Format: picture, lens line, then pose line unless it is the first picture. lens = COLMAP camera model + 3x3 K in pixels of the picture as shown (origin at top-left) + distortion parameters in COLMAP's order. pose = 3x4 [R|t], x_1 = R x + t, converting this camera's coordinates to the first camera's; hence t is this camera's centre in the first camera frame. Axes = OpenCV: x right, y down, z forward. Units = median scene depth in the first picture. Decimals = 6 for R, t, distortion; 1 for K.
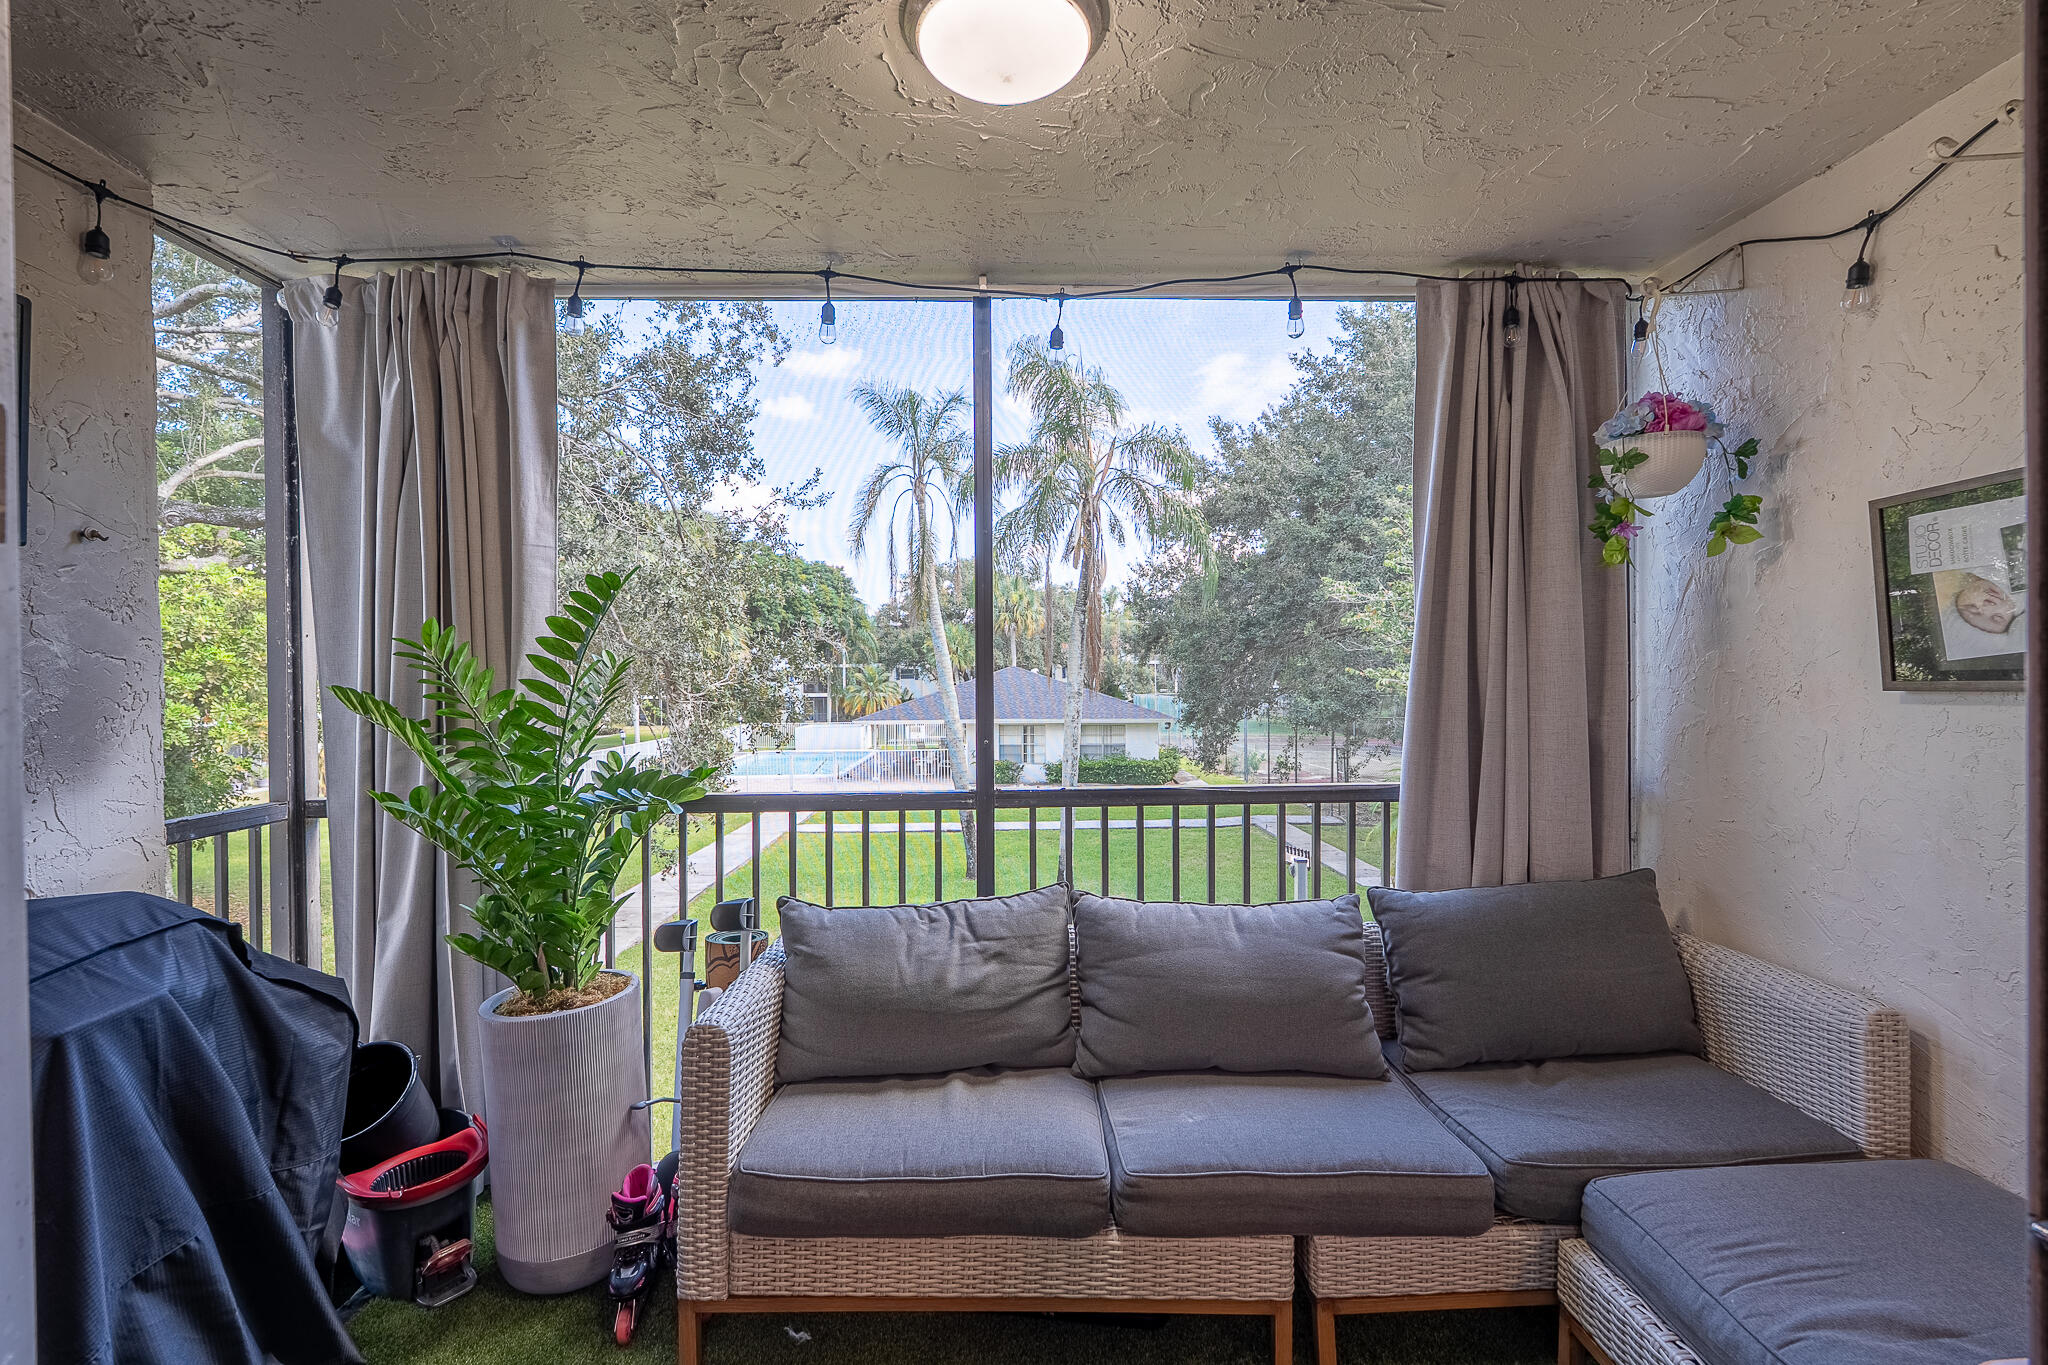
lens RADIAL K [[897.5, 0, 1024.0], [0, 897.5, 682.5], [0, 0, 1]] dist [-0.004595, 0.000078]
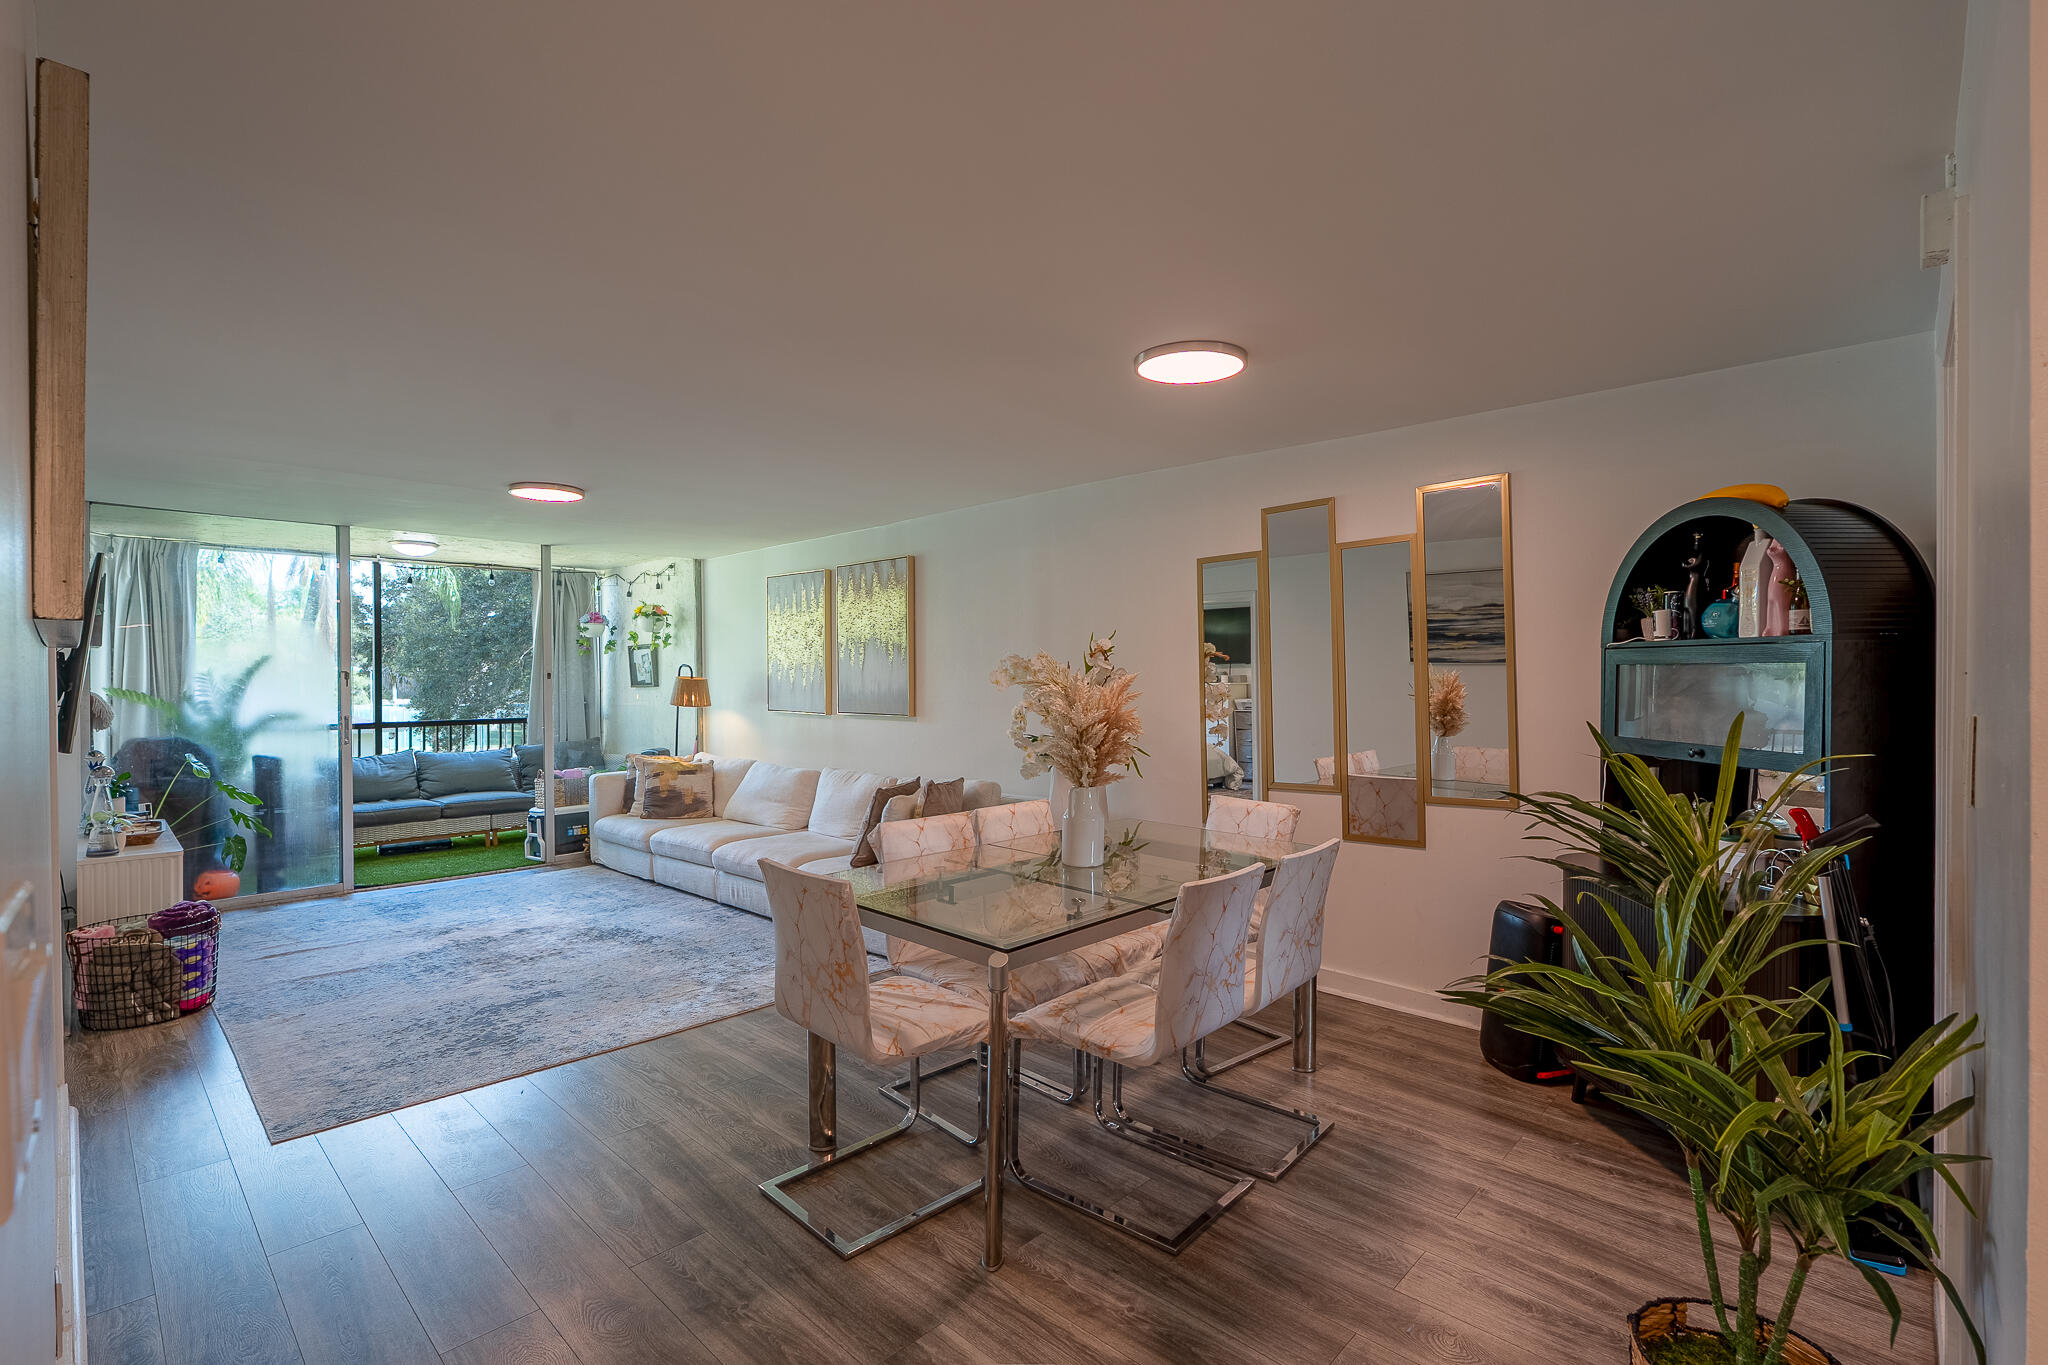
lens RADIAL K [[934.0, 0, 1033.3], [0, 934.0, 673.5], [0, 0, 1]] dist [-0.003409, -0.000671]
pose [[0.712012, 0.003714, 0.702158, -0.728383], [0.006467, 0.999909, -0.011847, 0.005910], [-0.702138, 0.012976, 0.711923, -3.014973]]
